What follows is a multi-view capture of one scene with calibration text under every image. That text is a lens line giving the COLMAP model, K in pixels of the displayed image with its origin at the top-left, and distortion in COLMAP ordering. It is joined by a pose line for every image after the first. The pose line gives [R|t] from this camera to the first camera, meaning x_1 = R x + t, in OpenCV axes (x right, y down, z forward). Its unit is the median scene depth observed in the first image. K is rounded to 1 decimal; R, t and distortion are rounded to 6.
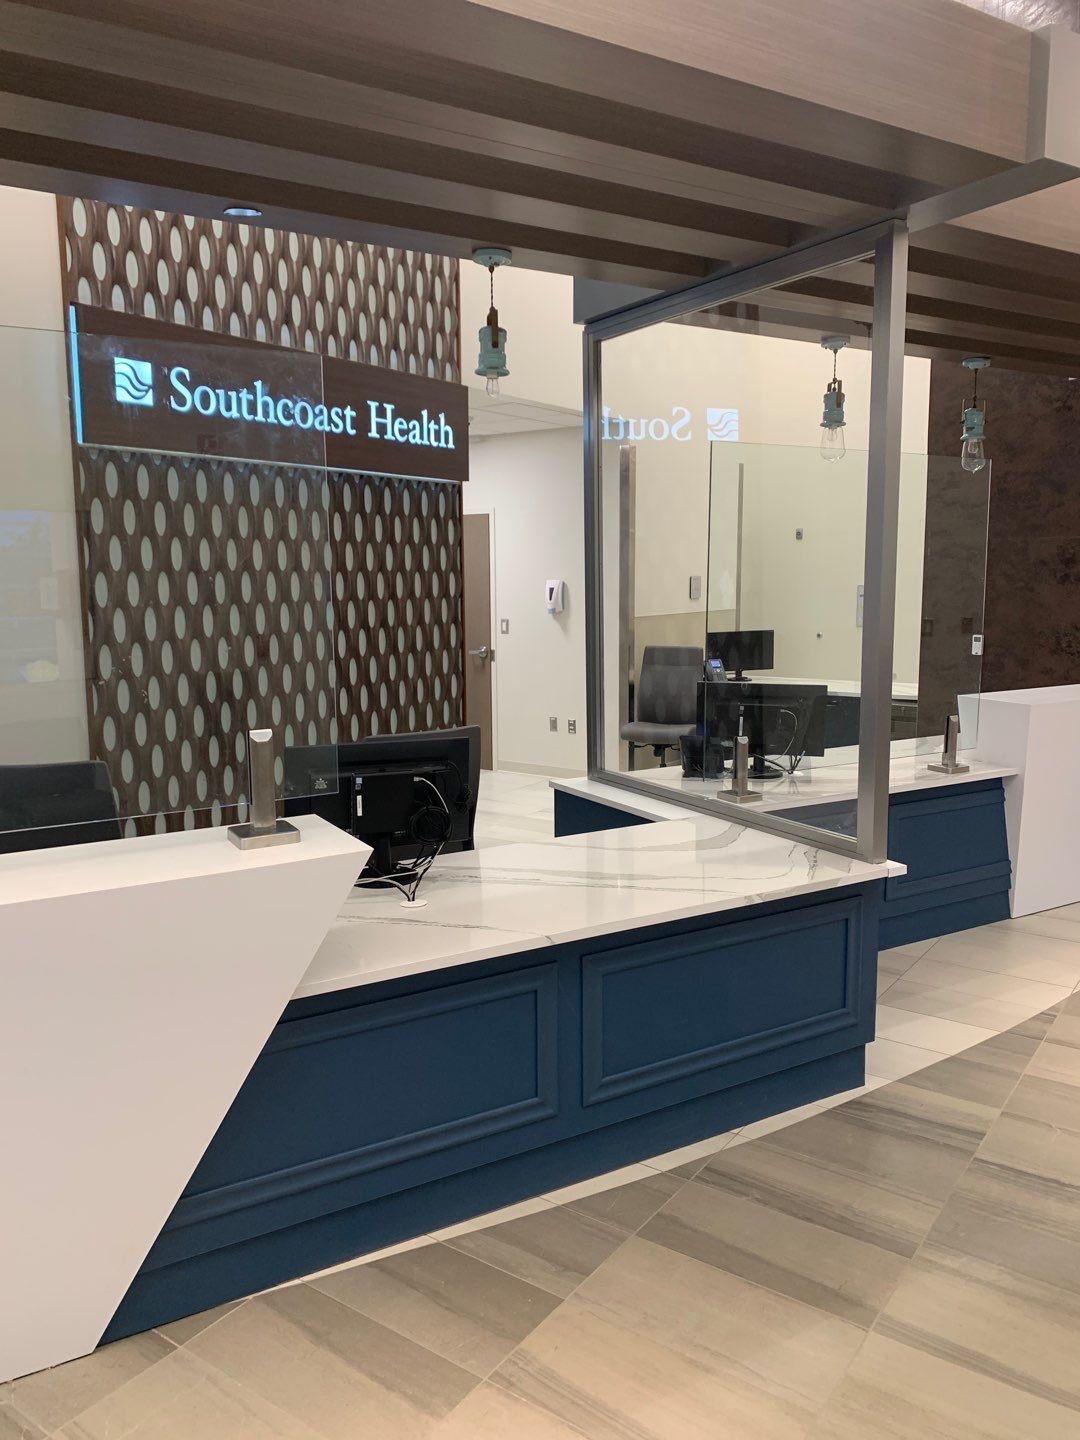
lens RADIAL K [[1099.9, 0, 540.0], [0, 1099.9, 720.0], [0, 0, 1]] dist [-0.001976, -0.003281]
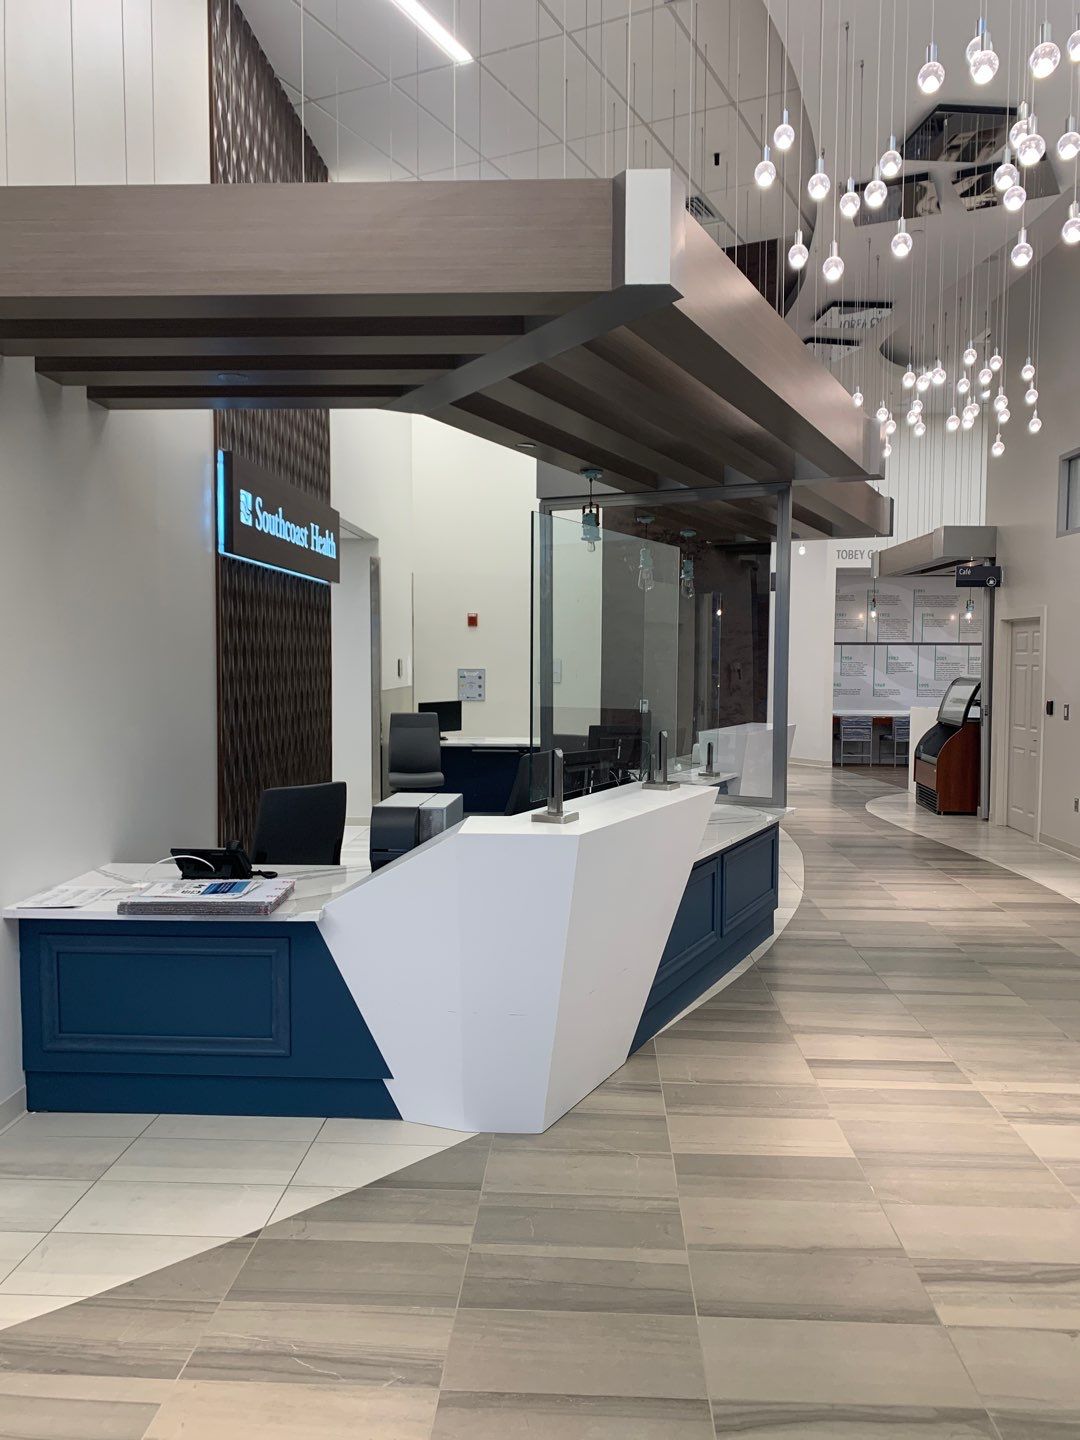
lens RADIAL K [[1099.9, 0, 540.0], [0, 1099.9, 720.0], [0, 0, 1]] dist [-0.001976, -0.003281]
pose [[0.843983, -0.023073, 0.535874, -0.663855], [0.065023, 0.996107, -0.059521, 0.041508], [-0.532415, 0.085079, 0.842197, -0.240004]]
